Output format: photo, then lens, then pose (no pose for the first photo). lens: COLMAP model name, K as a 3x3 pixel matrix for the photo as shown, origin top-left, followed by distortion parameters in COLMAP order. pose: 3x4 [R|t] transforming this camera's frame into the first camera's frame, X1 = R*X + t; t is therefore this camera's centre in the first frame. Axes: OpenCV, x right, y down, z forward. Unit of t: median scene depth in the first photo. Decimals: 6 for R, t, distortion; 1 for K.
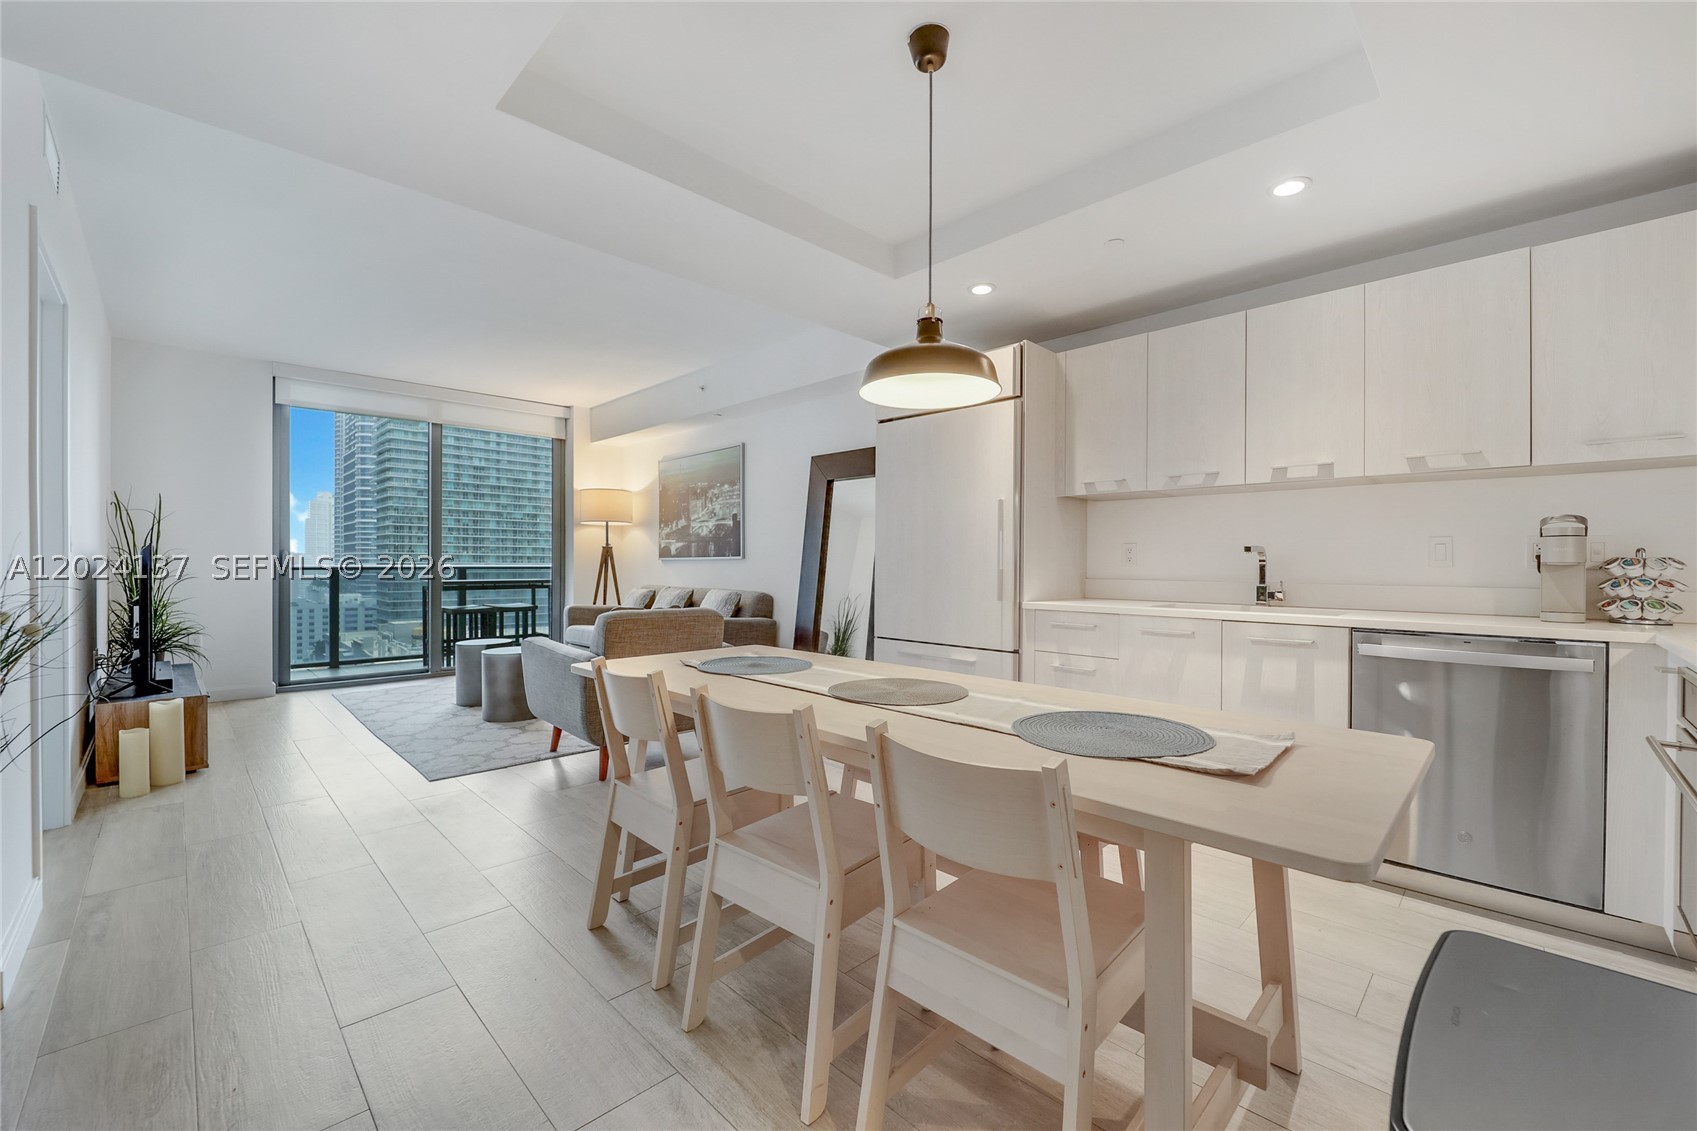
lens RADIAL K [[683.8, 0, 854.3], [0, 683.8, 561.7], [0, 0, 1]] dist [-0.010320, -0.001645]
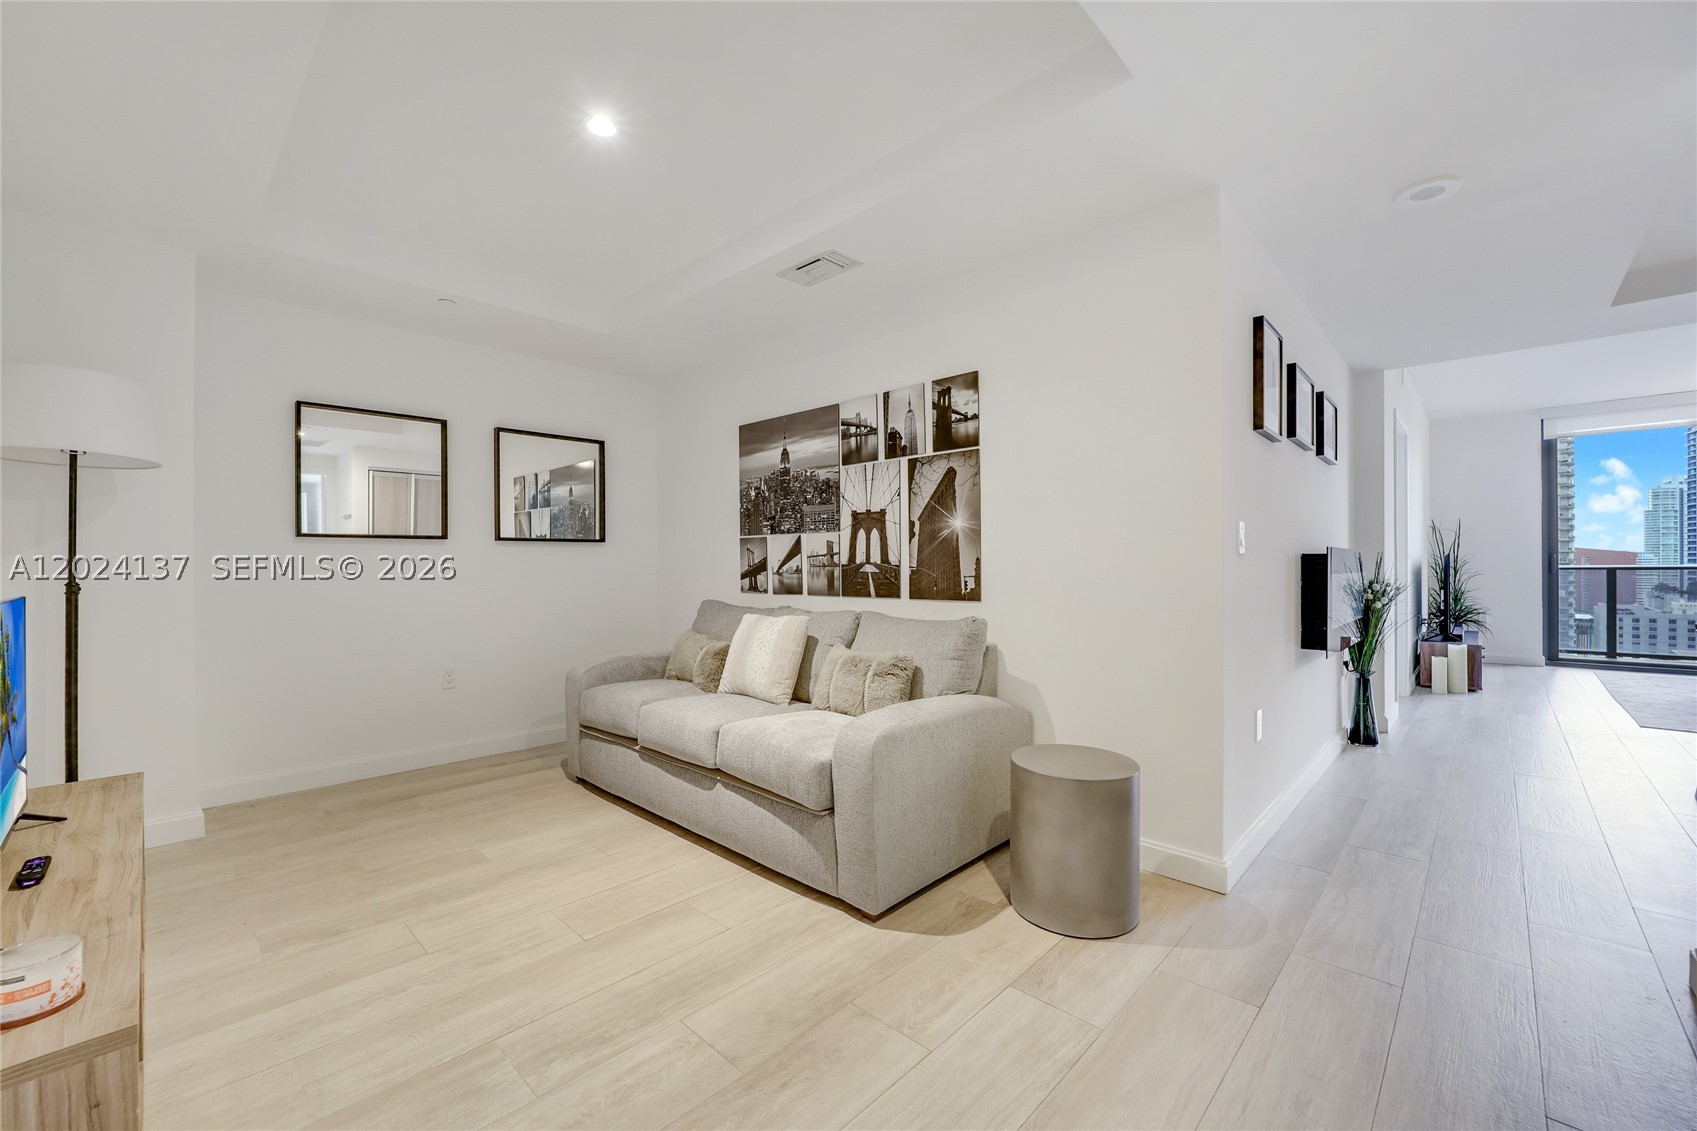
lens RADIAL K [[683.8, 0, 849.1], [0, 683.8, 575.9], [0, 0, 1]] dist [-0.010320, -0.001645]
pose [[0.021116, 0.006577, -0.999755, 0.454995], [0.011066, 0.999916, 0.006811, 0.002407], [0.999716, -0.011207, 0.021042, -0.394155]]
